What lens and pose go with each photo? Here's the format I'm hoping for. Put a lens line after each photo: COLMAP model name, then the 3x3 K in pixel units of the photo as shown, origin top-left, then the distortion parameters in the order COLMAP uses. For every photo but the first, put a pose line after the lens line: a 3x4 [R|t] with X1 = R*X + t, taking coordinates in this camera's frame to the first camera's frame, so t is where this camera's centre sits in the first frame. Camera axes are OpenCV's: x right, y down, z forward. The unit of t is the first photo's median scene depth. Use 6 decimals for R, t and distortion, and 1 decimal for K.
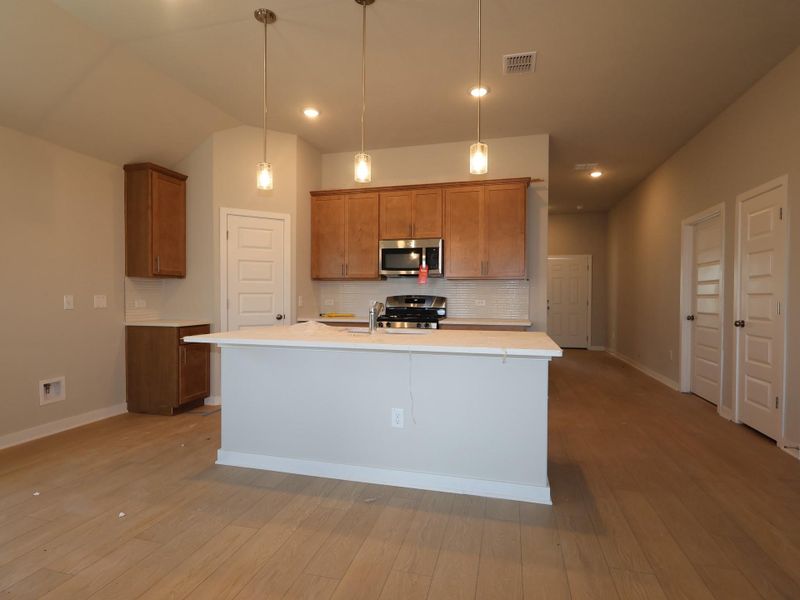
lens RADIAL K [[418.9, 0, 400.0], [0, 418.9, 300.0], [0, 0, 1]] dist [0.002782, 0.001498]
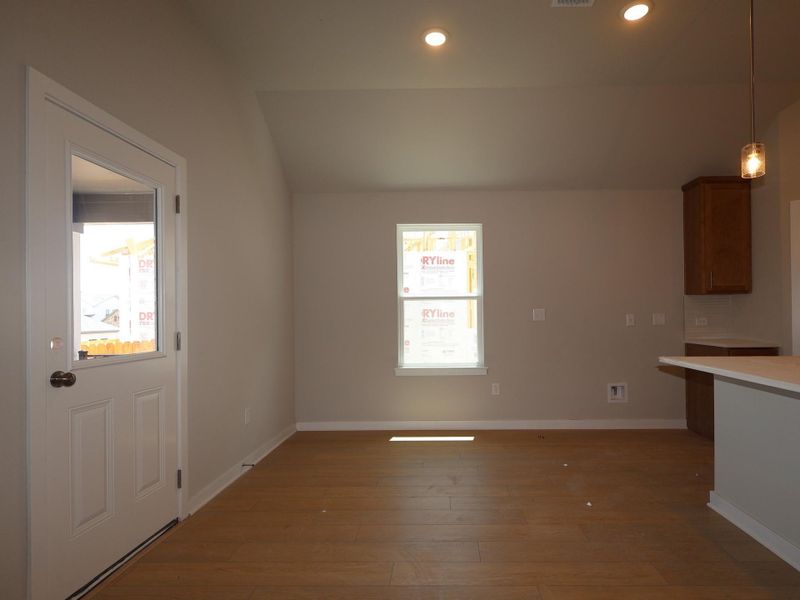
lens RADIAL K [[432.9, 0, 432.6], [0, 432.9, 308.9], [0, 0, 1]] dist [-0.000121, 0.000398]
pose [[0.240690, -0.015192, -0.970483, 0.207315], [0.003150, 0.999884, -0.014871, -0.007524], [0.970597, 0.000523, 0.240710, 0.147008]]
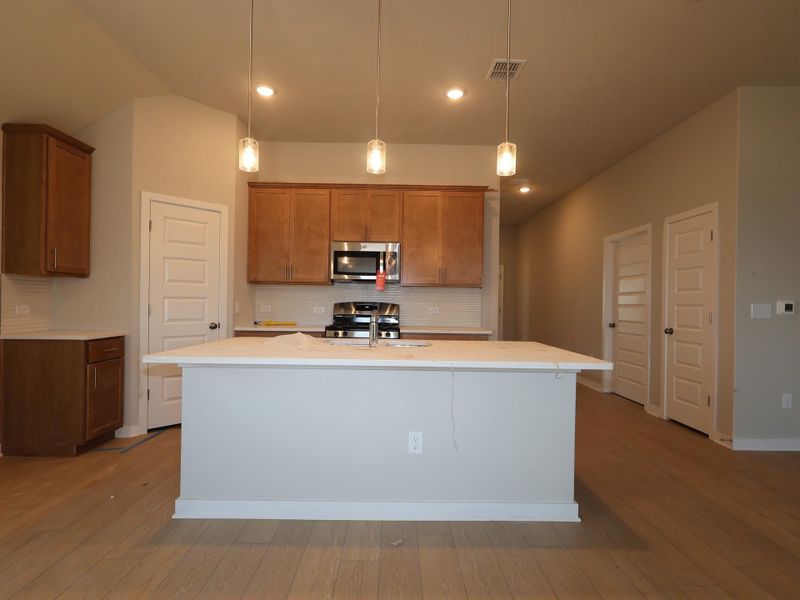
lens RADIAL K [[418.9, 0, 400.0], [0, 418.9, 300.0], [0, 0, 1]] dist [0.002782, 0.001498]
pose [[0.963927, 0.012708, 0.265864, -0.163950], [-0.009275, 0.999857, -0.014167, -0.003871], [-0.266006, 0.011190, 0.963906, 0.090416]]
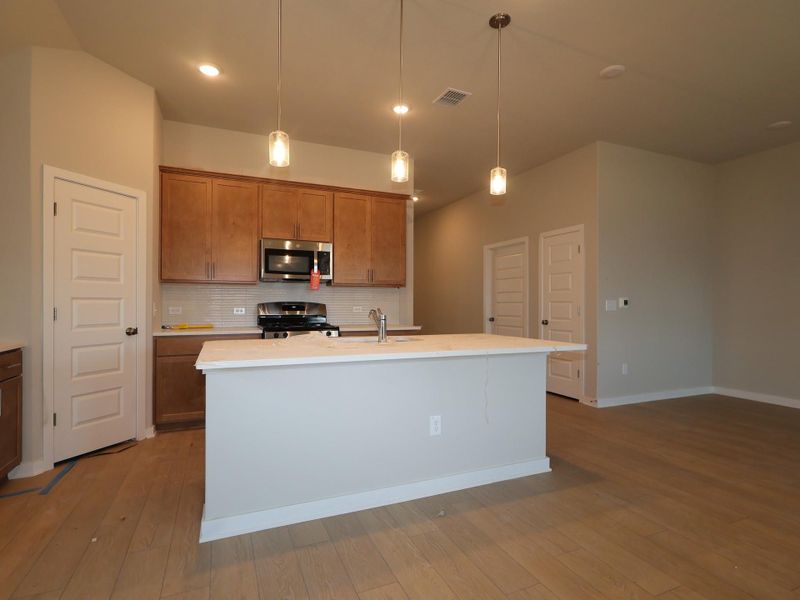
lens RADIAL K [[418.9, 0, 400.0], [0, 418.9, 300.0], [0, 0, 1]] dist [0.002782, 0.001498]
pose [[0.782773, 0.005445, 0.622284, -0.409991], [0.004858, 0.999878, -0.014860, -0.000885], [-0.622289, 0.014655, 0.782651, 0.160611]]
